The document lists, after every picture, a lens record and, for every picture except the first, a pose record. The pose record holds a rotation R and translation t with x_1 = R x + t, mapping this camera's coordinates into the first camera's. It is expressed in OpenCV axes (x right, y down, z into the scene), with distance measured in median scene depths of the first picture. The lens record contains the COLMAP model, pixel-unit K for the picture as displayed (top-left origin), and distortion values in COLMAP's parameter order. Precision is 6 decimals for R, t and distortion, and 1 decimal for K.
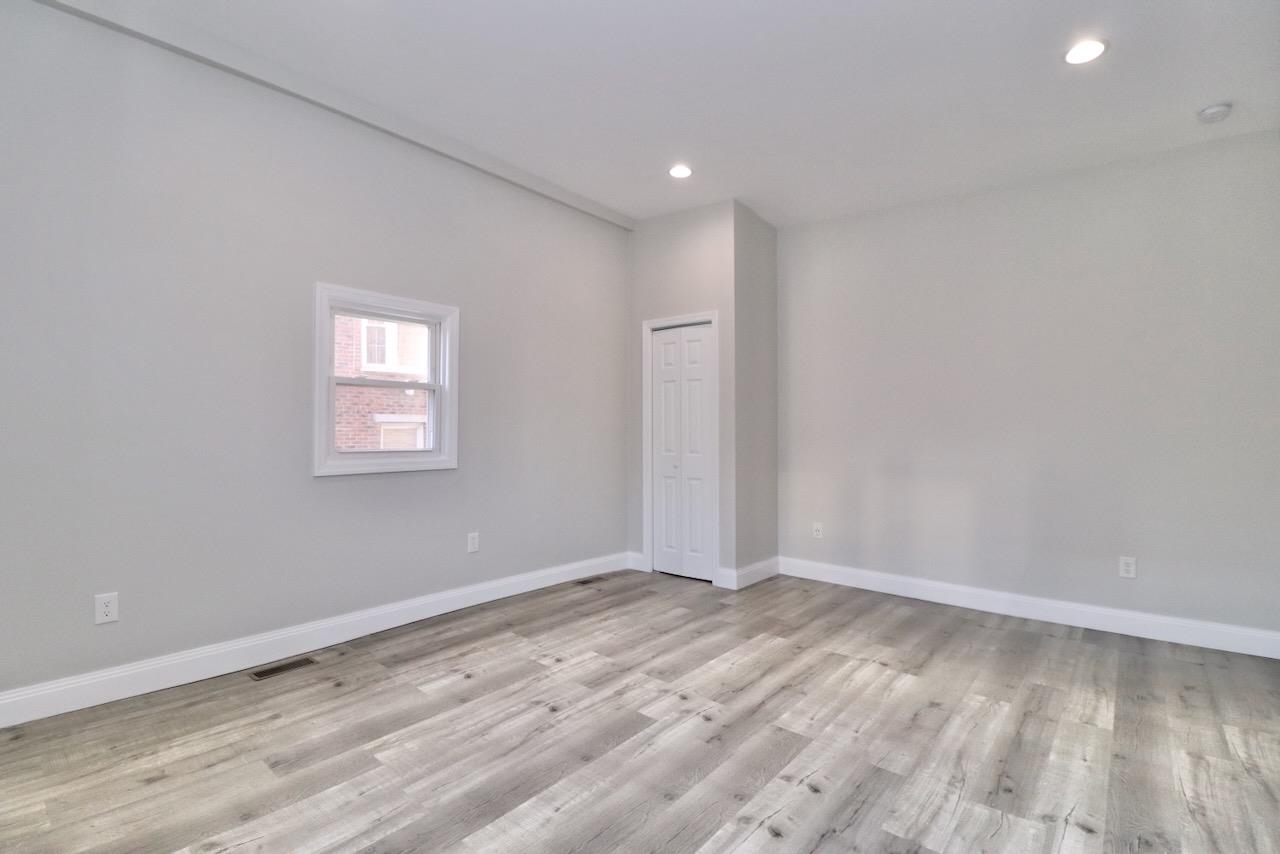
lens RADIAL K [[591.9, 0, 649.4], [0, 591.9, 427.7], [0, 0, 1]] dist [-0.001078, -0.013054]
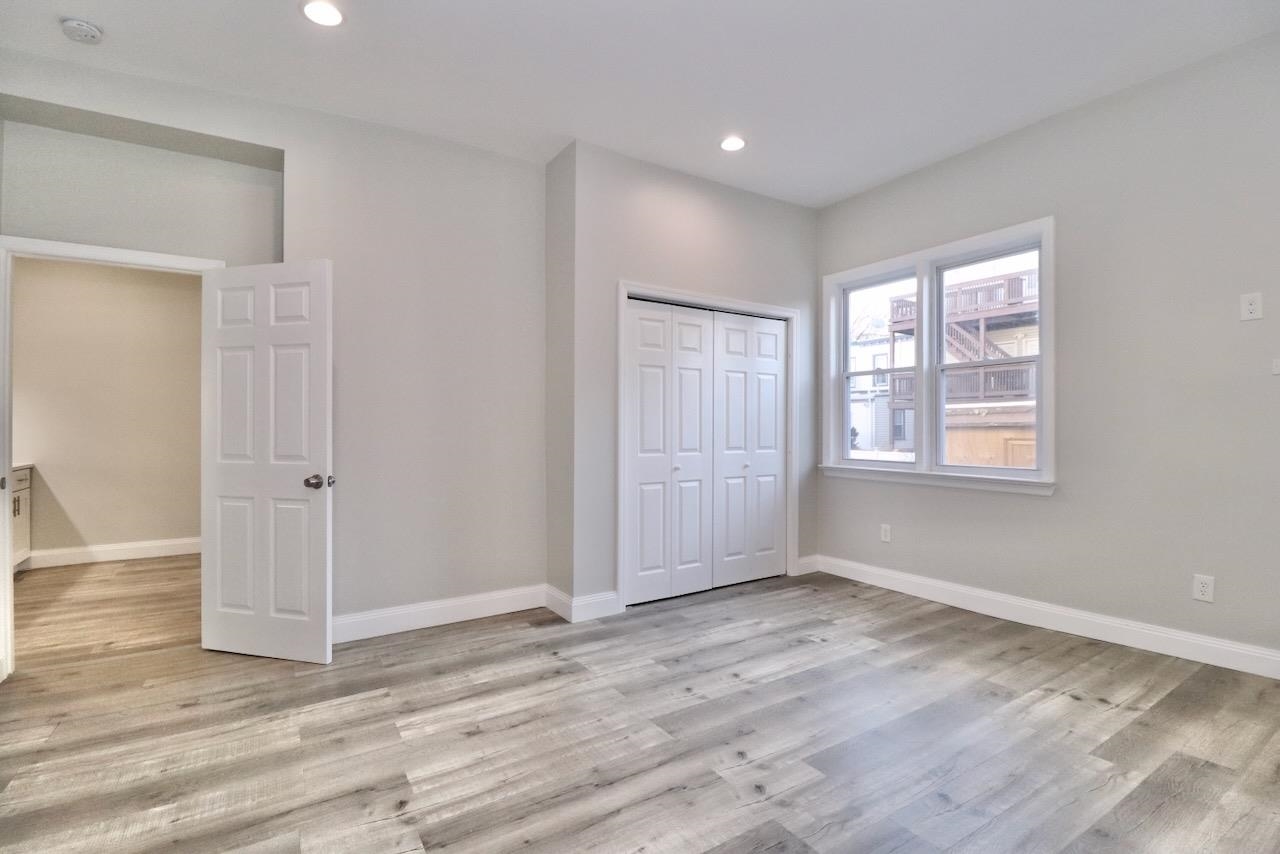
lens RADIAL K [[591.9, 0, 649.4], [0, 591.9, 427.7], [0, 0, 1]] dist [-0.001078, -0.013054]
pose [[-0.951003, -0.002246, 0.309173, -0.035901], [-0.003472, 0.999988, -0.003416, 0.016642], [-0.309162, -0.004322, -0.951000, 1.702555]]
